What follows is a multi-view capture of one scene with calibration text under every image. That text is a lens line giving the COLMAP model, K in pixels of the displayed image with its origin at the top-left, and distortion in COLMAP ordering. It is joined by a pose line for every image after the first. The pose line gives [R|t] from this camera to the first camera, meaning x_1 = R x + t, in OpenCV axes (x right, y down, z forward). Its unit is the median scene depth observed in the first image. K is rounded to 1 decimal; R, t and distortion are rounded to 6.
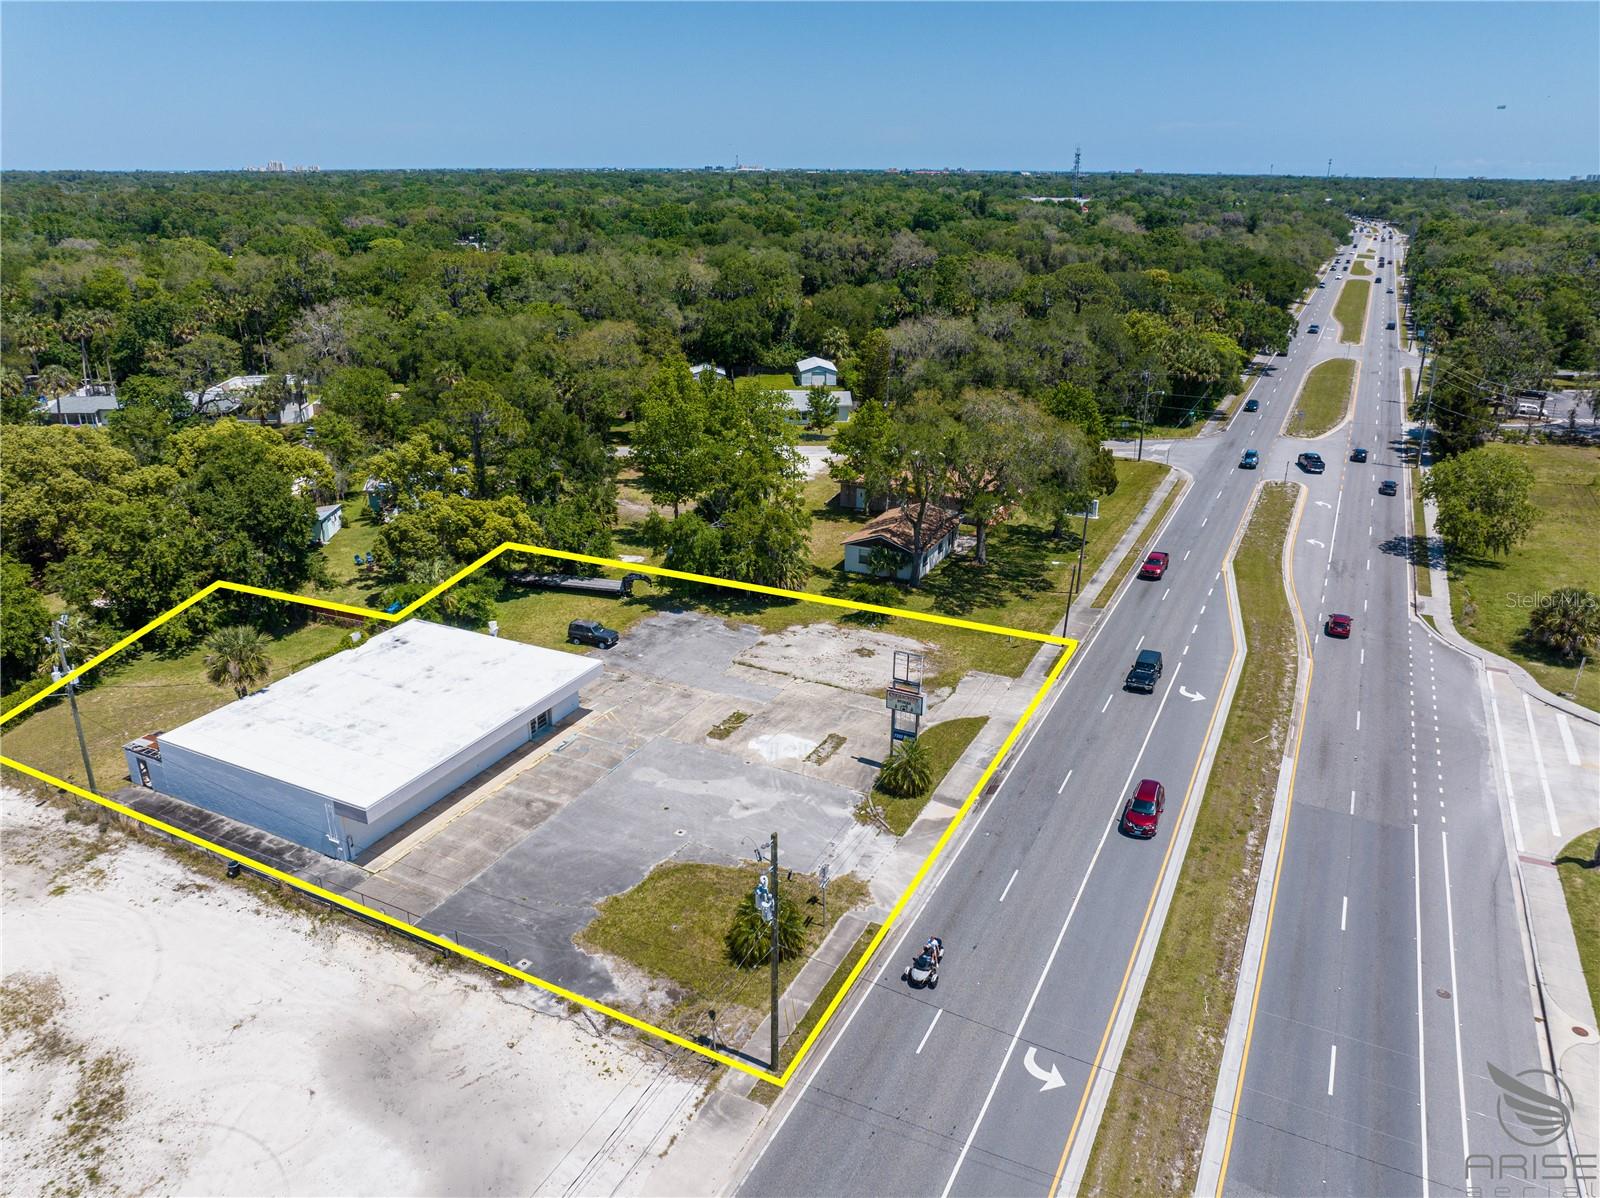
lens RADIAL K [[1113.5, 0, 798.1], [0, 1113.5, 623.2], [0, 0, 1]] dist [-0.050286, 0.024981]
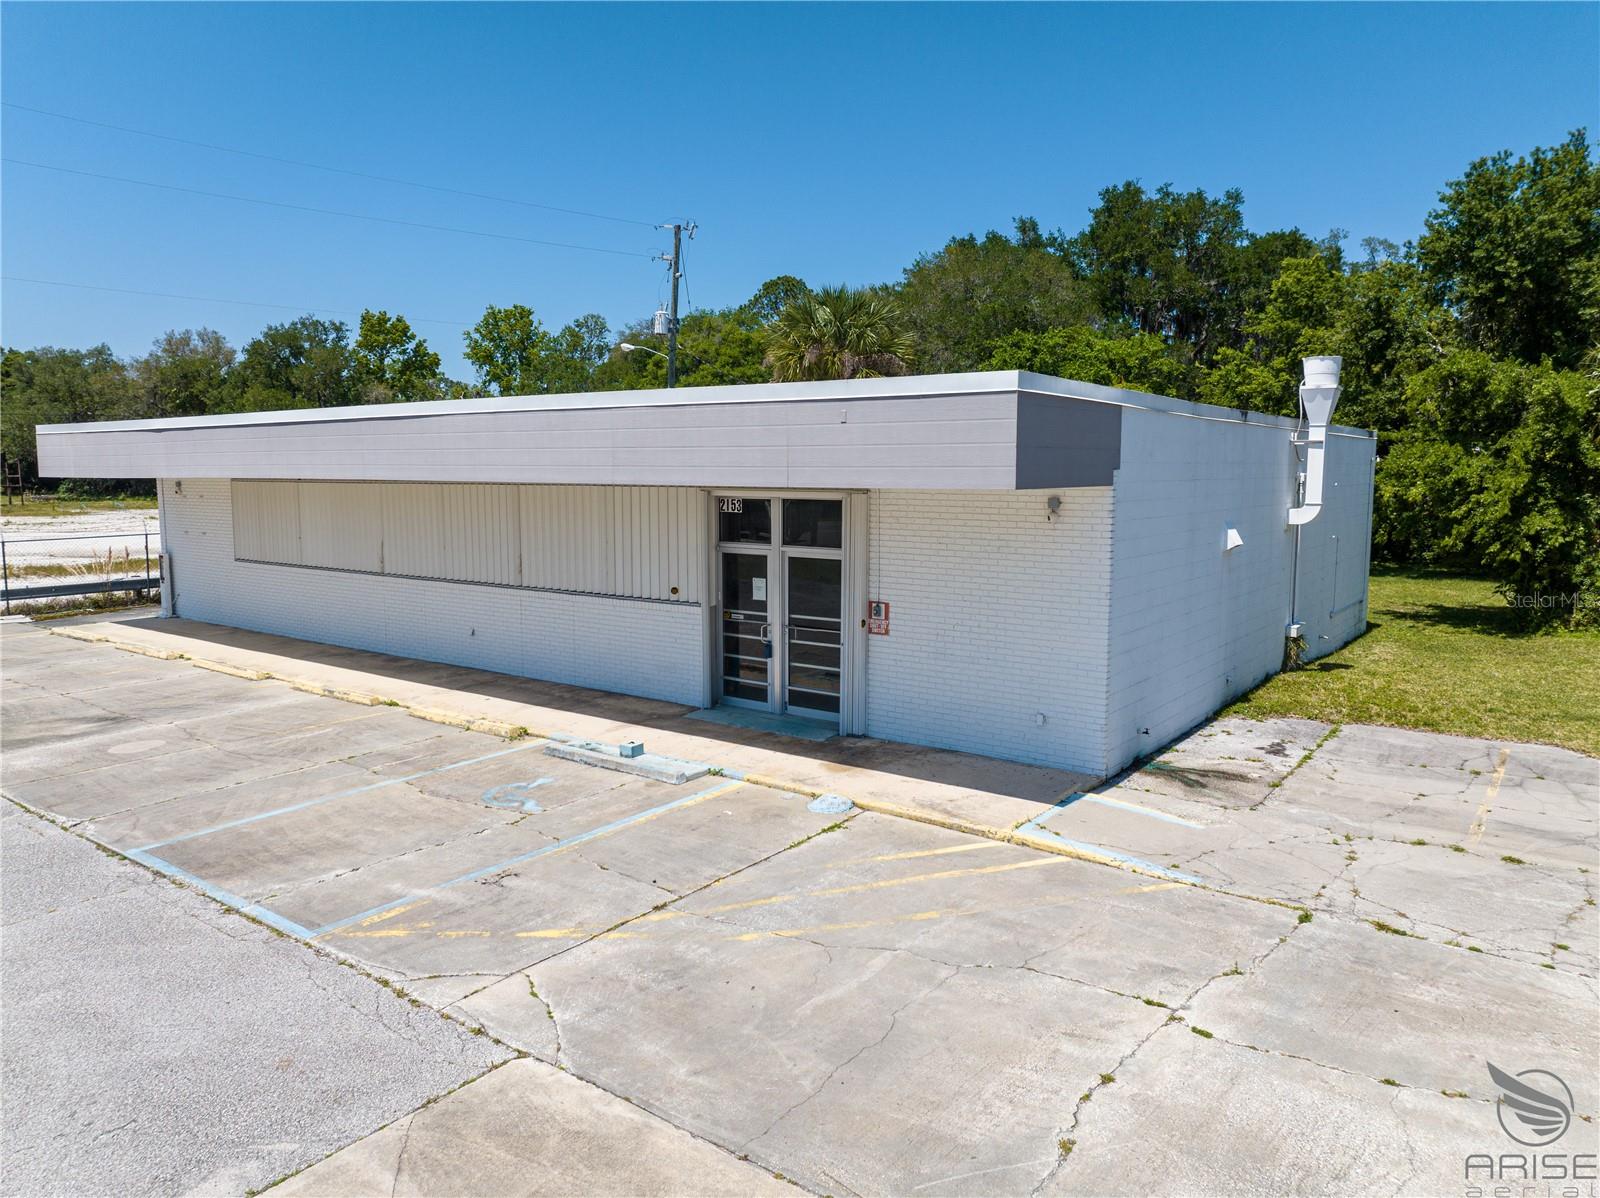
lens RADIAL K [[1123.5, 0, 800.7], [0, 1123.5, 597.2], [0, 0, 1]] dist [-0.027931, -0.015644]
pose [[-0.174746, 0.110492, -0.978394, -0.056645], [-0.376189, 0.910805, 0.170048, 0.053762], [0.909915, 0.397777, -0.117594, 1.211211]]
